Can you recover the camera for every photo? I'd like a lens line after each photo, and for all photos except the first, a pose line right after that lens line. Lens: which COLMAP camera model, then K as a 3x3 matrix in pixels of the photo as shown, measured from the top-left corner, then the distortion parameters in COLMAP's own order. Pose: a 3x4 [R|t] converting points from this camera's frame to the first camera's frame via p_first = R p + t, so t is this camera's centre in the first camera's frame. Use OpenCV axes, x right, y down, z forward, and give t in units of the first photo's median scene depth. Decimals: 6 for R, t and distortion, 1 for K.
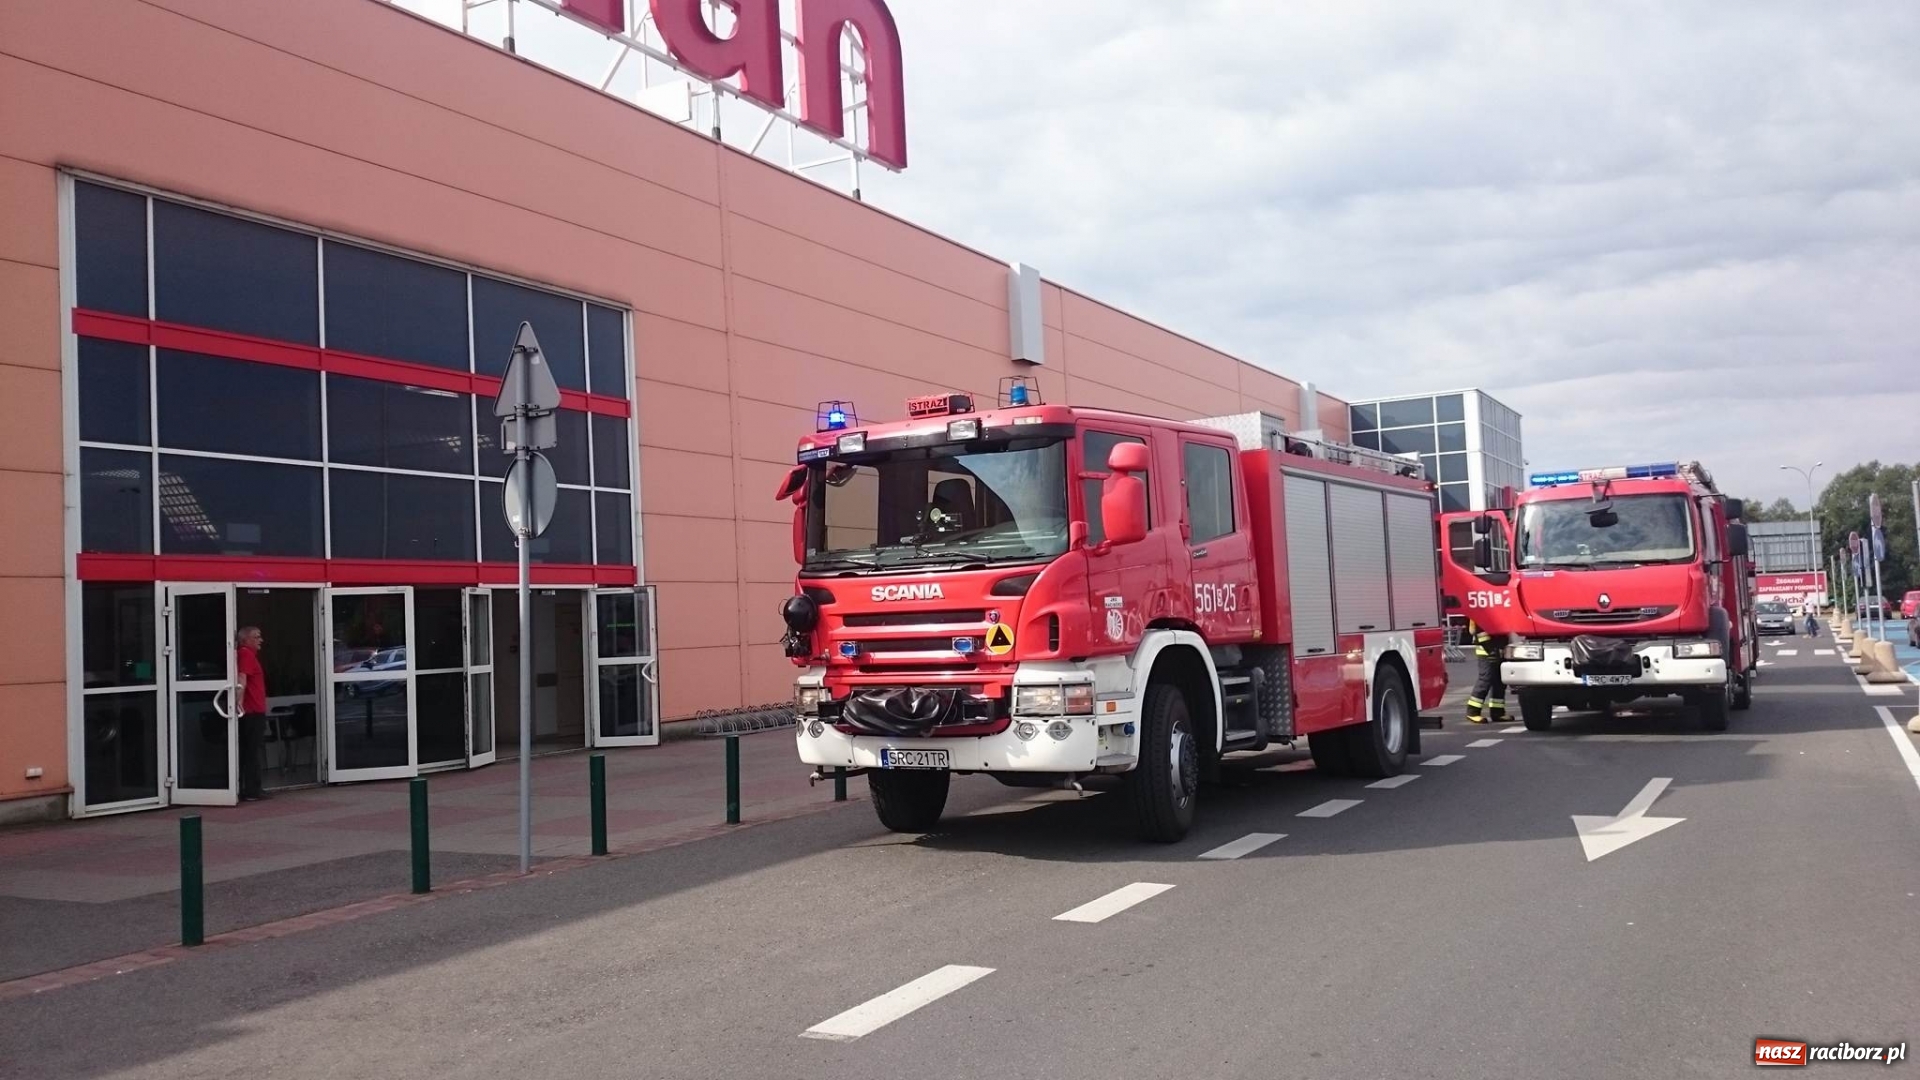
lens RADIAL K [[1504.9, 0, 960.0], [0, 1504.9, 540.0], [0, 0, 1]] dist [0.231536, -0.483544]
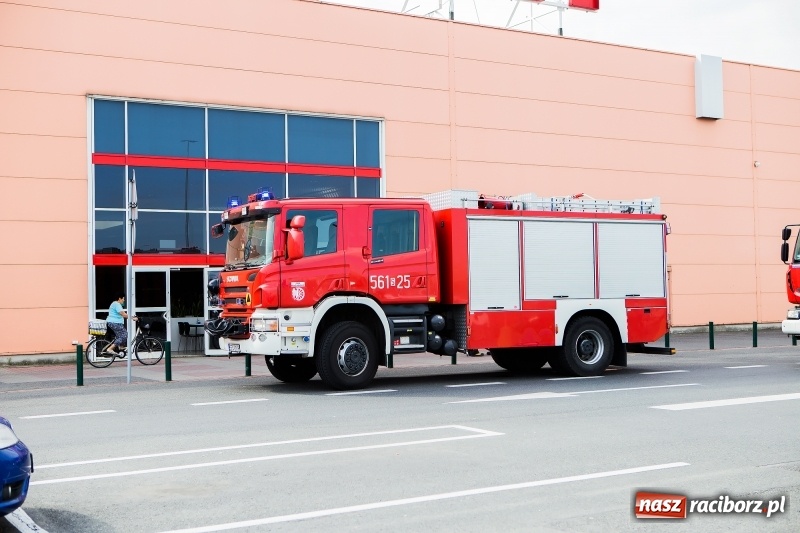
lens RADIAL K [[1061.7, 0, 383.7], [0, 1061.7, 276.3], [0, 0, 1]] dist [-0.041176, 0.029293]
pose [[0.861632, 0.012695, -0.507375, 0.616532], [0.013241, 0.998785, 0.047475, -0.027556], [0.507361, -0.047624, 0.860416, -0.195993]]
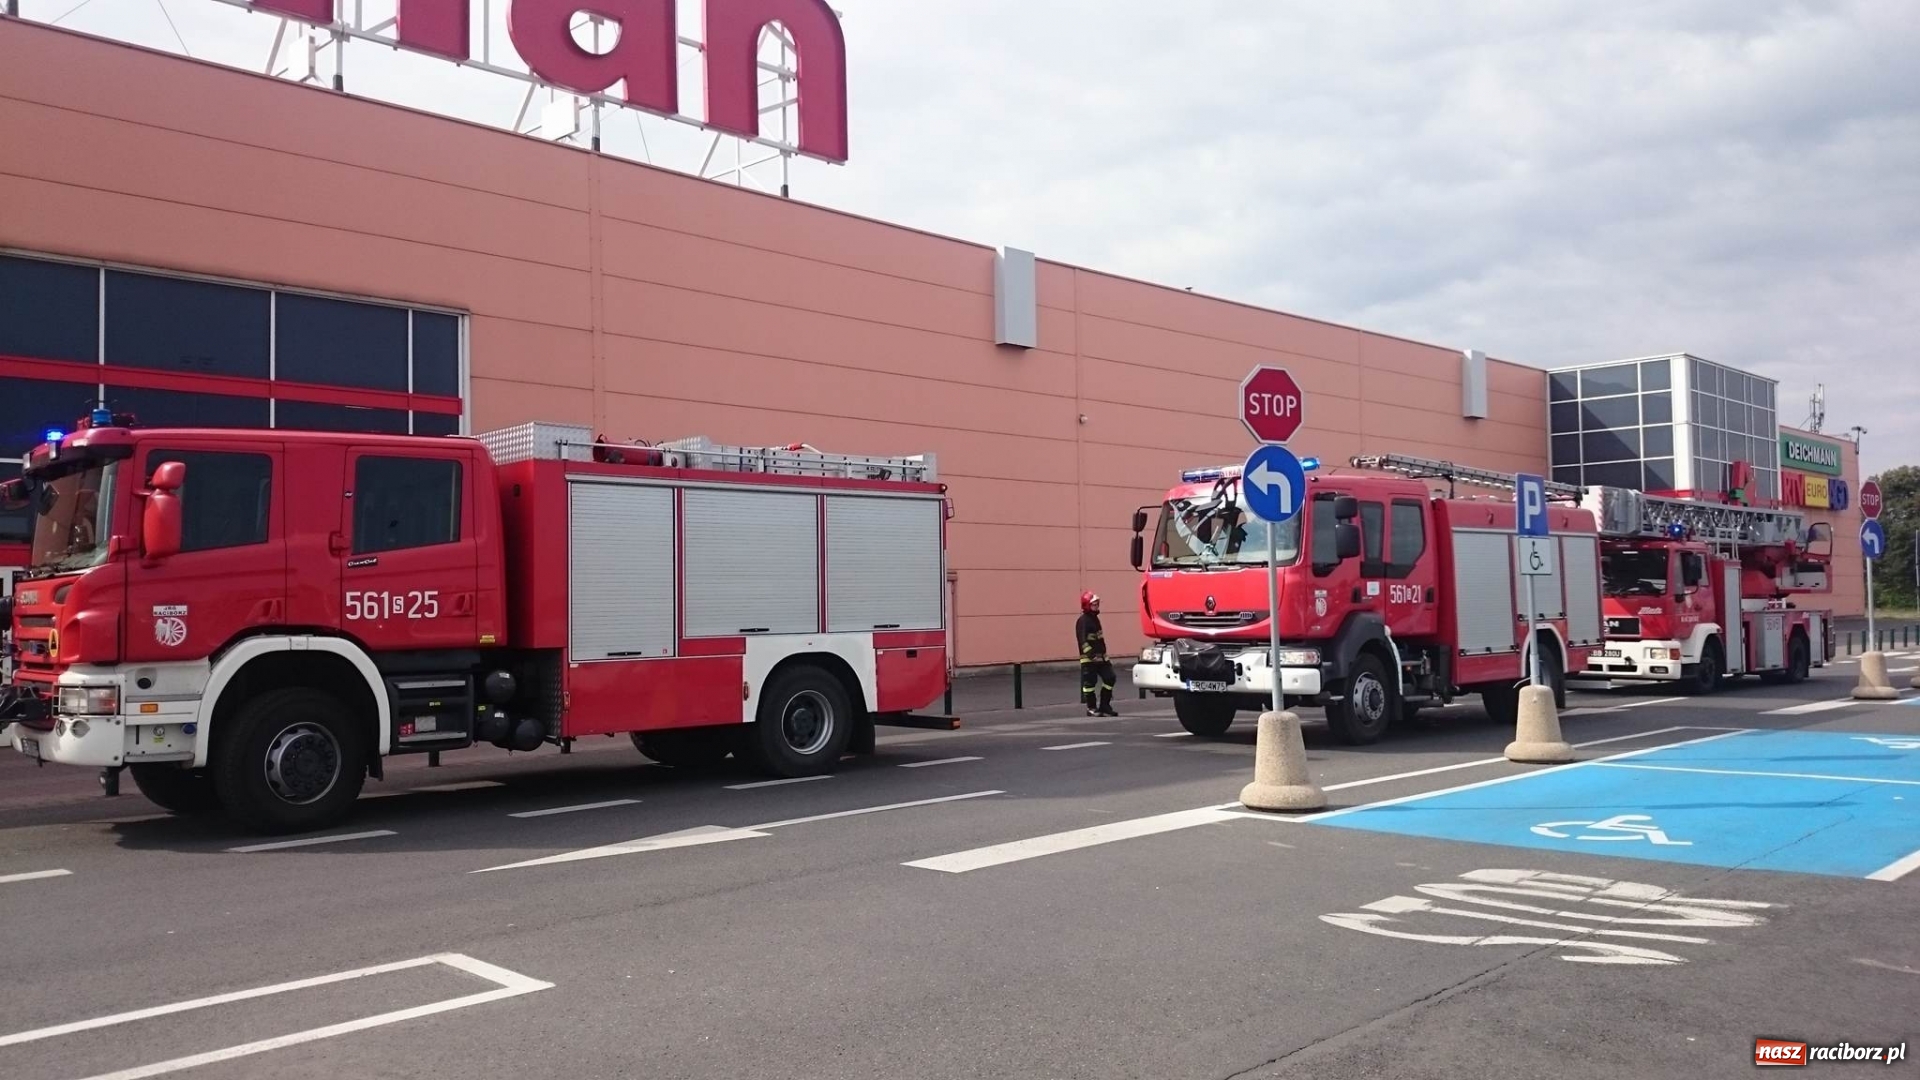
lens RADIAL K [[1504.9, 0, 960.0], [0, 1504.9, 540.0], [0, 0, 1]] dist [0.231536, -0.483544]
pose [[0.964653, 0.008753, -0.263376, 0.550265], [-0.003659, 0.999797, 0.019825, -0.019304], [0.263496, -0.018160, 0.964489, 0.057105]]
